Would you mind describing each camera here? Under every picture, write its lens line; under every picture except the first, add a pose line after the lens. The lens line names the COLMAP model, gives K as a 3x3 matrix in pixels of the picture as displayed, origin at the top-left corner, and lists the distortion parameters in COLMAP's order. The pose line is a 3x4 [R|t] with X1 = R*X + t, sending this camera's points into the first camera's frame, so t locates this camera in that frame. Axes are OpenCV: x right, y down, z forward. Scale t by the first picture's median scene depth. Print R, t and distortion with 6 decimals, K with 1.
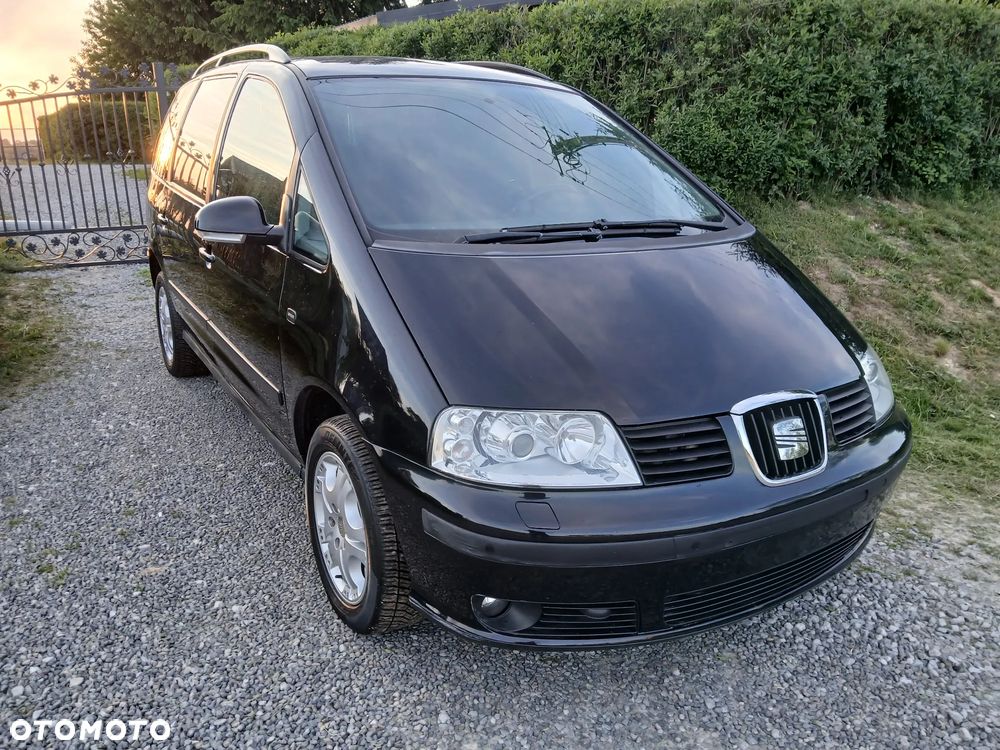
lens RADIAL K [[802.3, 0, 512.8], [0, 802.3, 376.0], [0, 0, 1]] dist [0.007222, -0.056553]
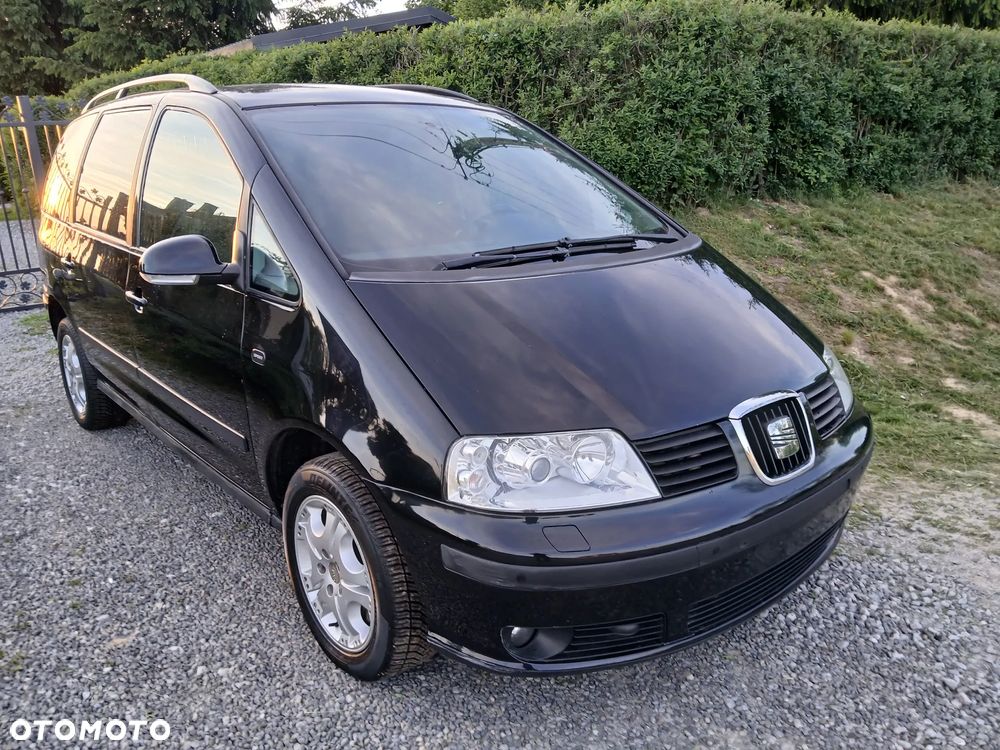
lens RADIAL K [[804.6, 0, 517.2], [0, 804.6, 373.3], [0, 0, 1]] dist [-0.002559, -0.035113]
pose [[0.986136, -0.081299, 0.144659, -0.099042], [0.084599, 0.996274, -0.016794, -0.011952], [-0.142755, 0.028799, 0.989339, 0.009985]]
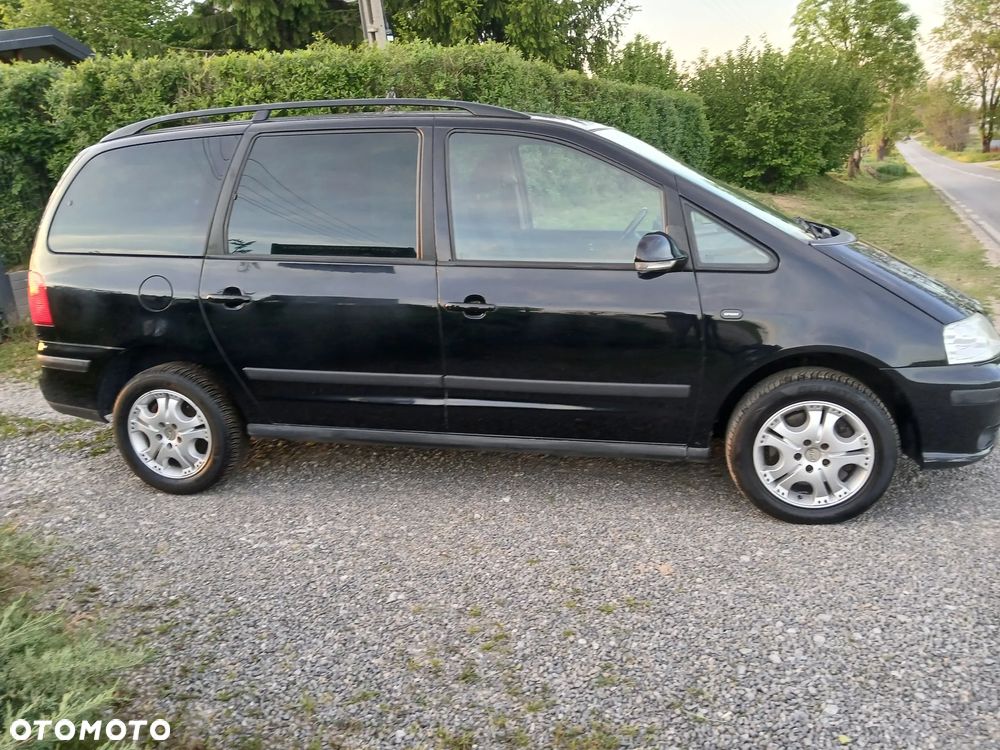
lens RADIAL K [[812.3, 0, 502.7], [0, 812.3, 374.6], [0, 0, 1]] dist [0.019144, -0.073213]
pose [[0.692346, -0.224468, 0.685763, -1.250832], [0.260795, 0.963980, 0.052237, -0.126744], [-0.672787, 0.142677, 0.725948, 0.282064]]
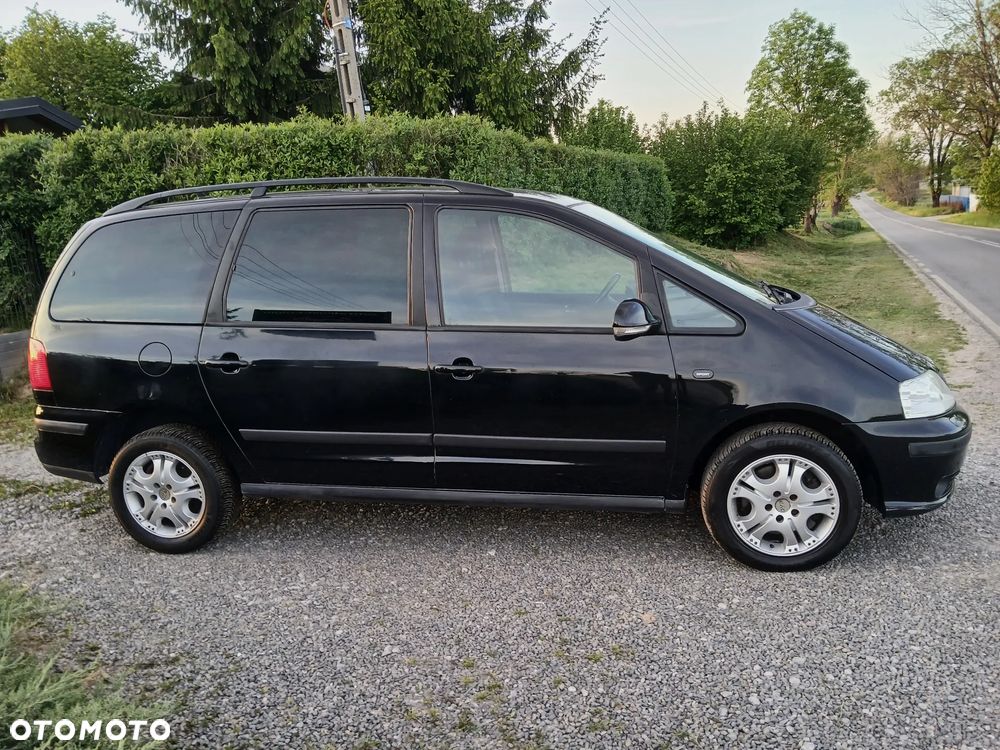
lens RADIAL K [[803.8, 0, 500.0], [0, 803.8, 375.0], [0, 0, 1]] dist [0.026283, -0.097232]
pose [[0.666794, -0.185616, 0.721757, -1.303130], [0.270709, 0.962658, -0.002526, -0.143505], [-0.694336, 0.197070, 0.692142, 0.257147]]
